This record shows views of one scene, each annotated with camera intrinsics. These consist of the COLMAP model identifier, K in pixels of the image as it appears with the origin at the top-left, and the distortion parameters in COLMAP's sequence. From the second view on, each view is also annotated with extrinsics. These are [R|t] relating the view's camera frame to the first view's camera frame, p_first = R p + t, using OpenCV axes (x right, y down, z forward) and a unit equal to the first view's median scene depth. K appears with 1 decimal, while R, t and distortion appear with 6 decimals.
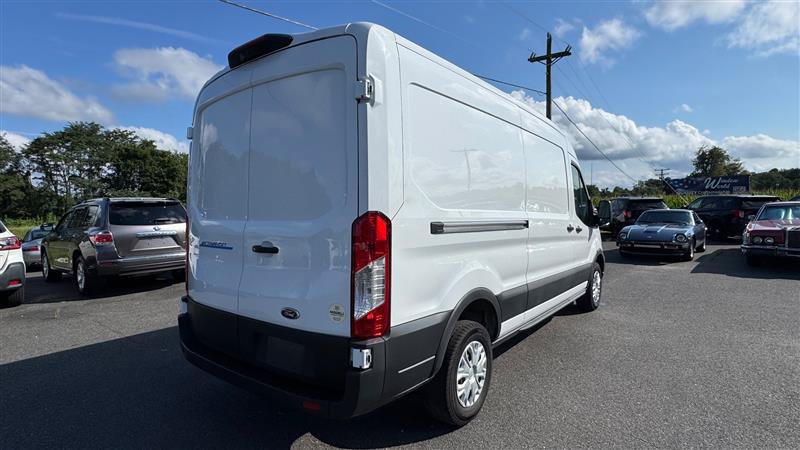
lens RADIAL K [[414.4, 0, 400.0], [0, 414.4, 225.0], [0, 0, 1]] dist [0.001851, -0.000298]
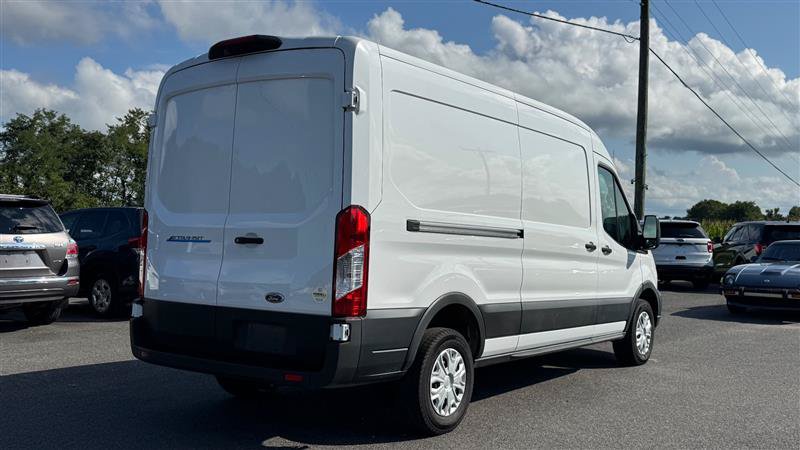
lens RADIAL K [[793.0, 0, 401.3], [0, 793.0, 224.3], [0, 0, 1]] dist [0.219647, -0.521129]
pose [[0.999185, 0.030952, 0.025923, 0.006801], [-0.029481, 0.998032, -0.055340, 0.113464], [-0.027585, 0.054530, 0.998131, -0.988126]]
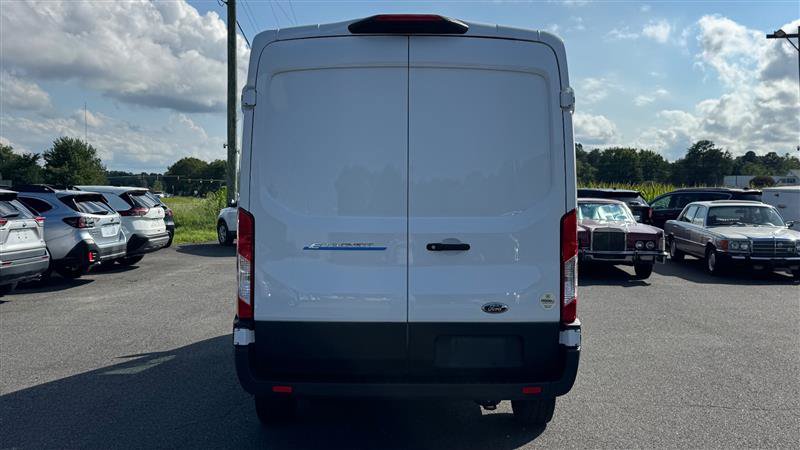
lens RADIAL K [[793.0, 0, 401.3], [0, 793.0, 224.3], [0, 0, 1]] dist [0.219647, -0.521129]
pose [[0.793018, -0.006045, 0.609168, -1.455543], [0.012649, 0.999899, -0.006544, 0.016372], [-0.609067, 0.012895, 0.793014, -0.365706]]
